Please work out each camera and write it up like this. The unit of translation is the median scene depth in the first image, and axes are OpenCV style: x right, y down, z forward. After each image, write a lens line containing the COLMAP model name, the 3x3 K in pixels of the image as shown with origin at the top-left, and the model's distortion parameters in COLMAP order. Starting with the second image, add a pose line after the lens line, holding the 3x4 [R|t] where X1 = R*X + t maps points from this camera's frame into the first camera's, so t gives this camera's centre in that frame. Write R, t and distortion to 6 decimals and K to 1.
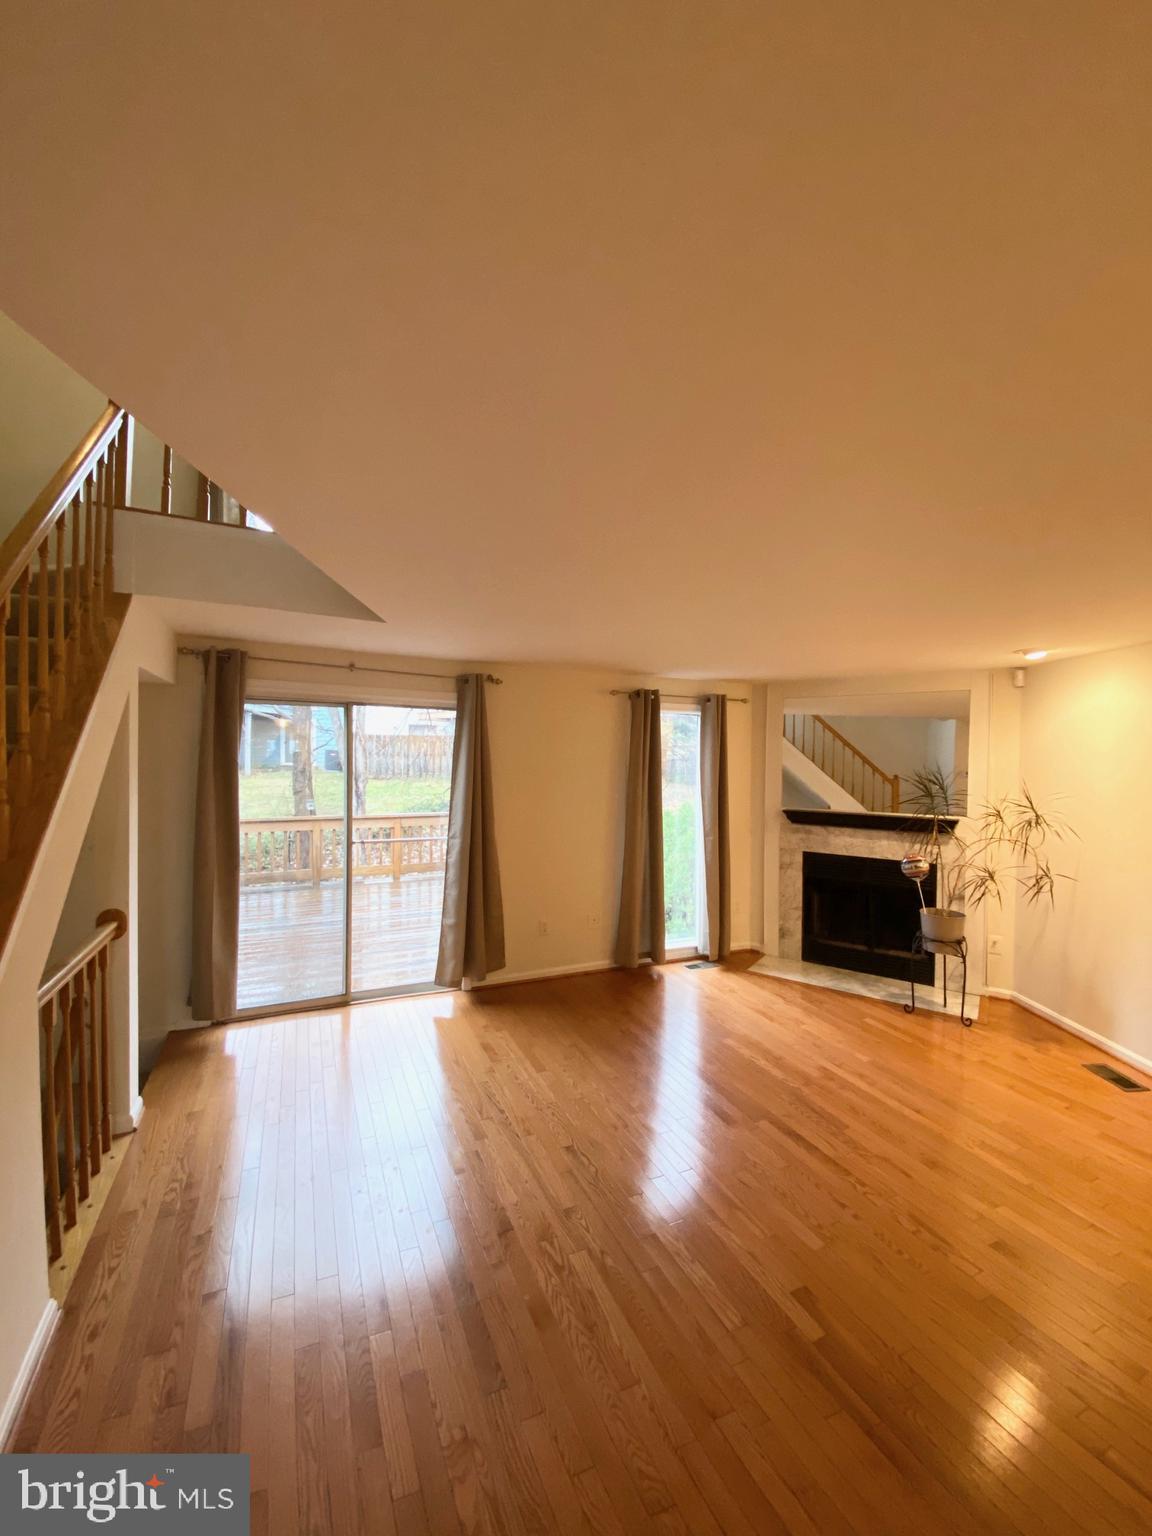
lens RADIAL K [[619.0, 0, 583.0], [0, 619.0, 768.8], [0, 0, 1]] dist [0.026315, -0.024170]
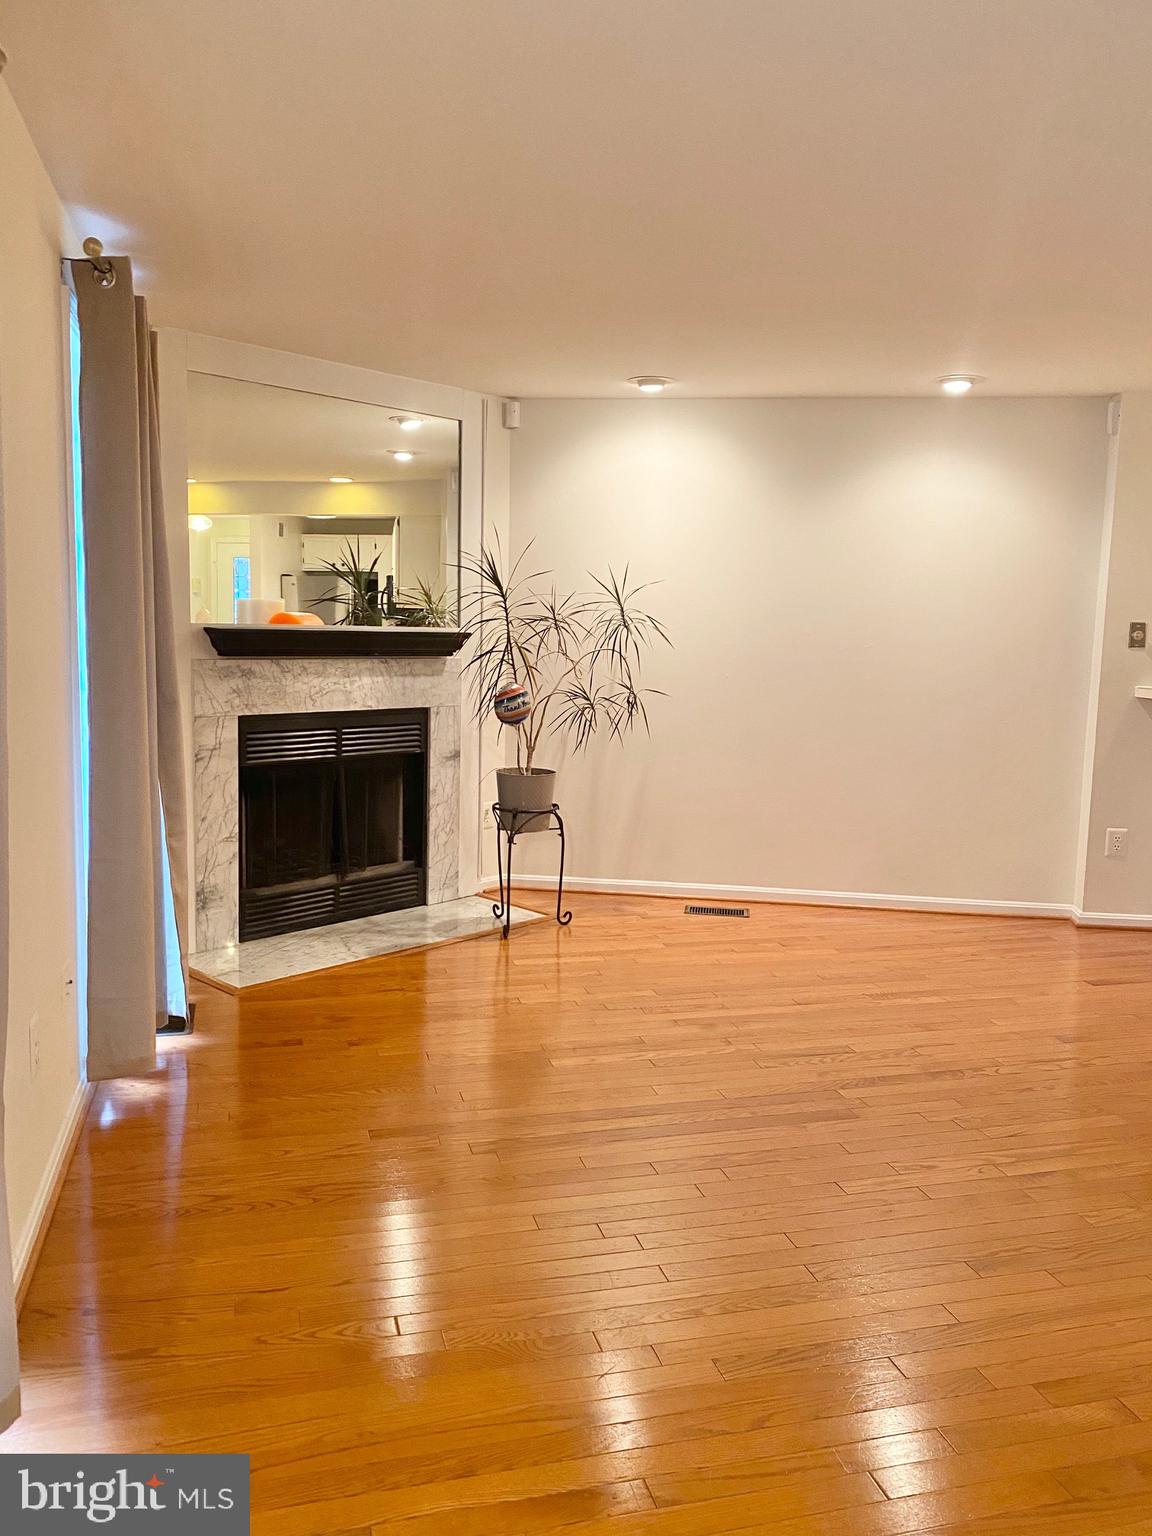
lens RADIAL K [[1166.8, 0, 579.9], [0, 1166.8, 764.8], [0, 0, 1]] dist [0.060003, -0.001408]
pose [[0.151410, -0.133513, 0.979413, -0.560607], [-0.007931, 0.990640, 0.136269, 0.054033], [-0.988439, -0.028400, 0.148934, 0.711738]]
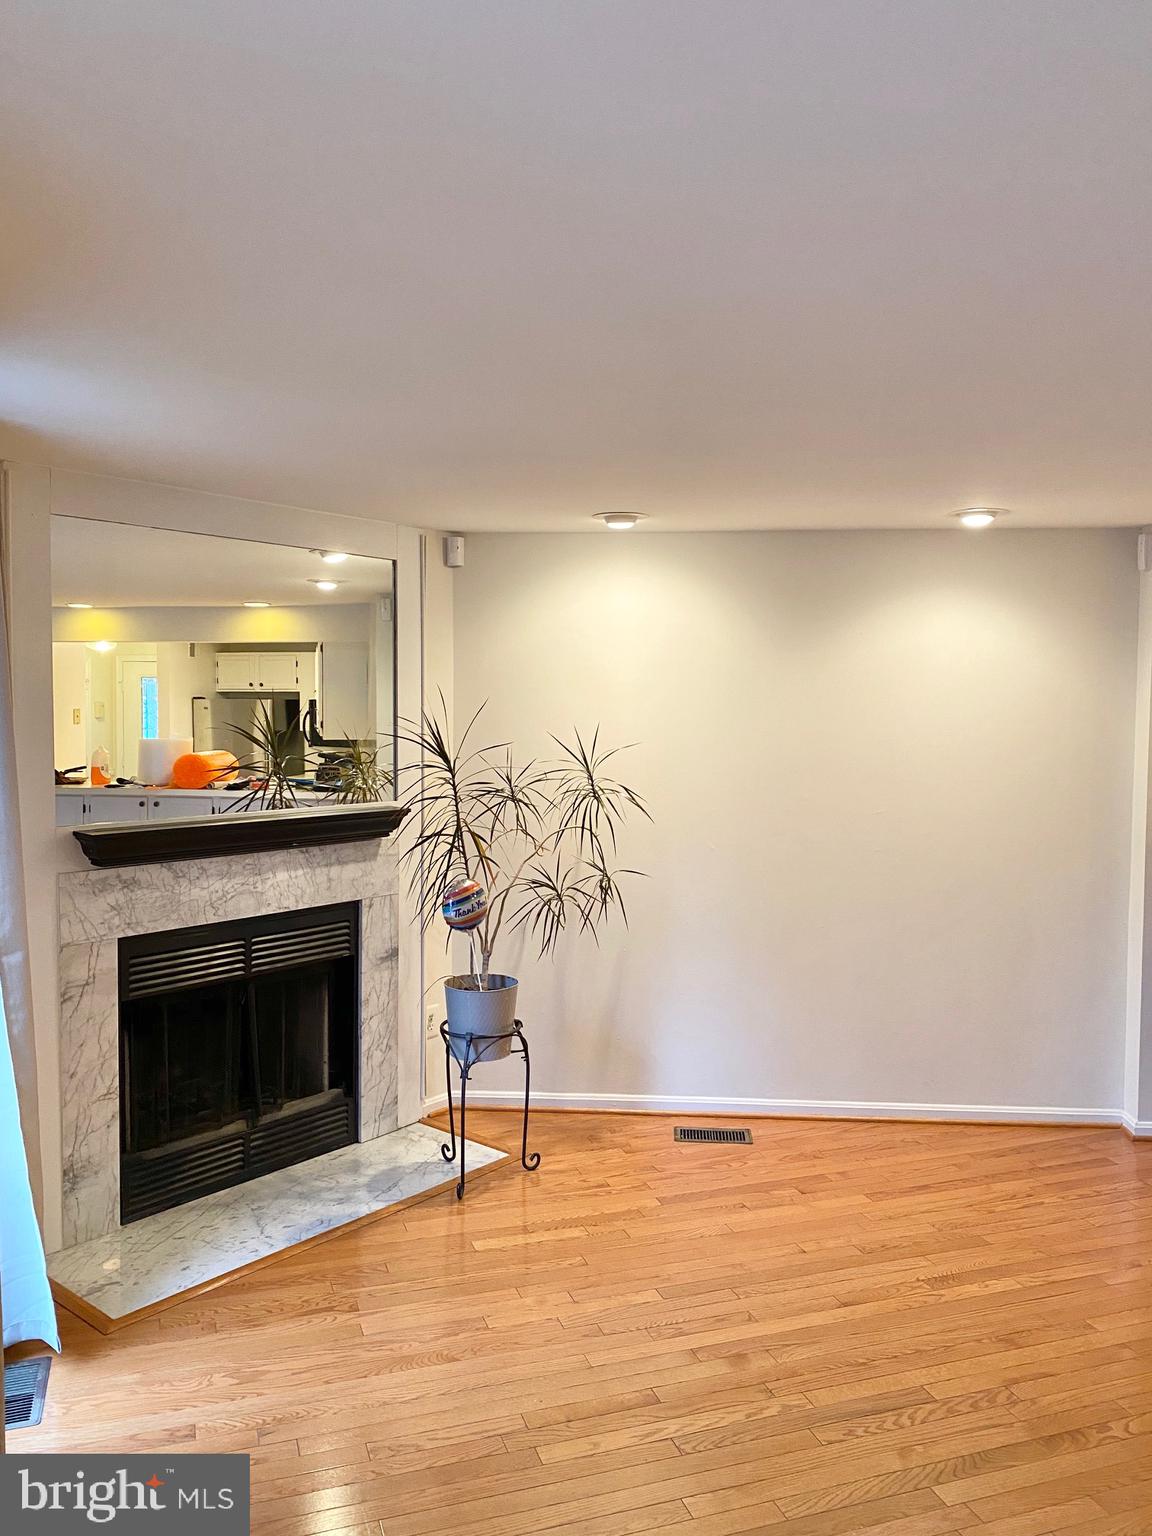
lens RADIAL K [[1182.1, 0, 572.7], [0, 1182.1, 773.5], [0, 0, 1]] dist [0.009368, -0.002518]
pose [[0.093972, -0.072429, 0.992937, -0.368051], [0.007432, 0.997373, 0.072049, -0.016770], [-0.995547, 0.000609, 0.094263, 0.772016]]
